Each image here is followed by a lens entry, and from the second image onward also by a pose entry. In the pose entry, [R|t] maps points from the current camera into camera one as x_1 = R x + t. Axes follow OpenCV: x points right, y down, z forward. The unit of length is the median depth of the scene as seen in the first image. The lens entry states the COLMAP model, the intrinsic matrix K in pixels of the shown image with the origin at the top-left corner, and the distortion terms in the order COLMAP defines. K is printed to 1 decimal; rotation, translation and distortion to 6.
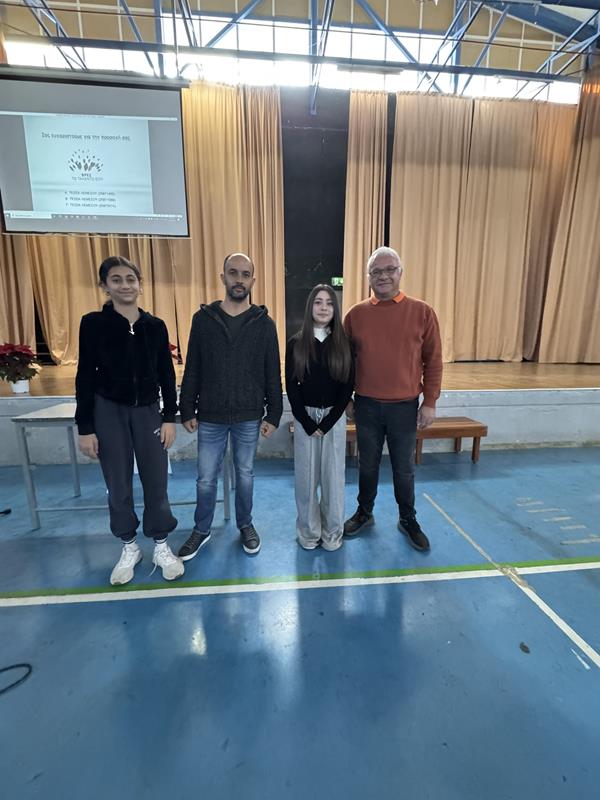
lens RADIAL K [[315.2, 0, 296.5], [0, 315.2, 398.4], [0, 0, 1]] dist [-0.000451, -0.000051]
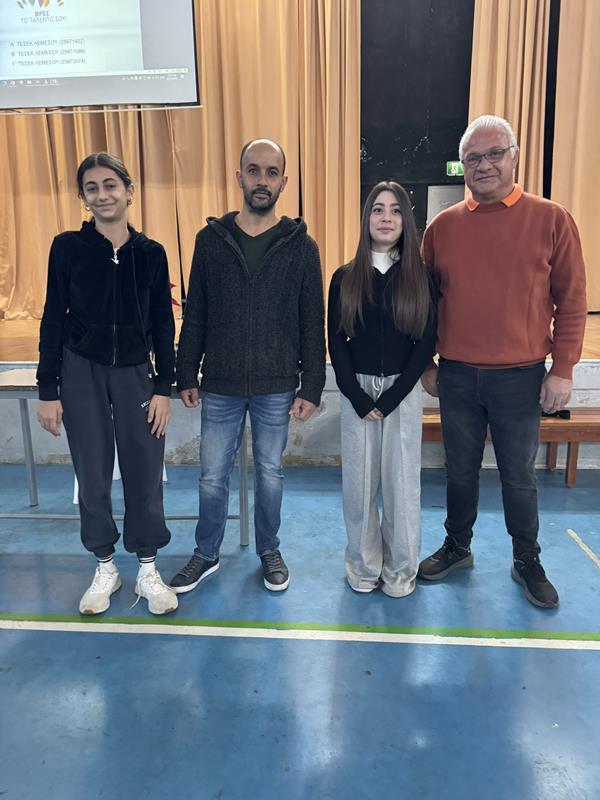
lens RADIAL K [[553.6, 0, 300.0], [0, 553.6, 400.0], [0, 0, 1]] dist [0.078303, -0.078097]
pose [[0.988032, 0.021238, -0.152777, 0.082207], [-0.016490, 0.999343, 0.032284, 0.044066], [0.153362, -0.029378, 0.987733, -0.155683]]
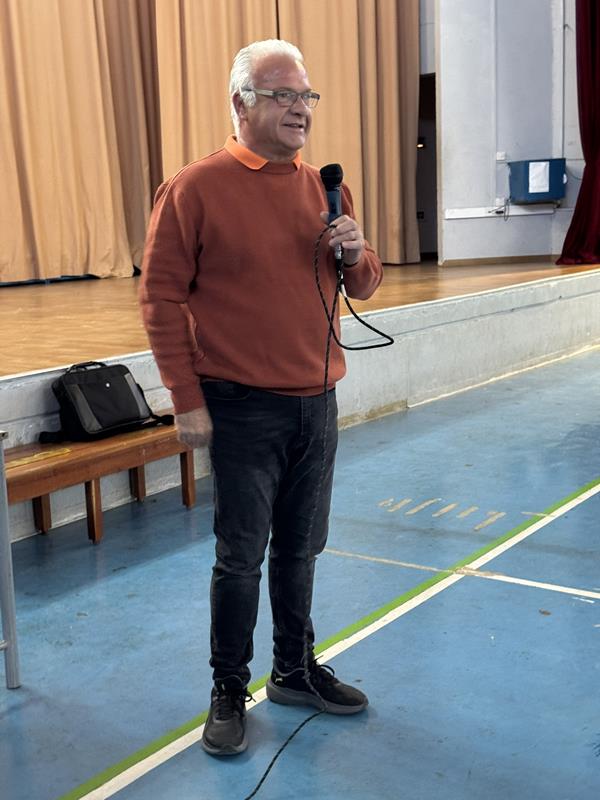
lens RADIAL K [[1139.3, 0, 300.0], [0, 1139.3, 400.0], [0, 0, 1]] dist [0.007587, 0.020803]
pose [[0.633827, -0.144381, 0.759880, -1.139243], [0.168001, 0.984668, 0.046960, 0.019984], [-0.755010, 0.097896, 0.648365, -0.286443]]
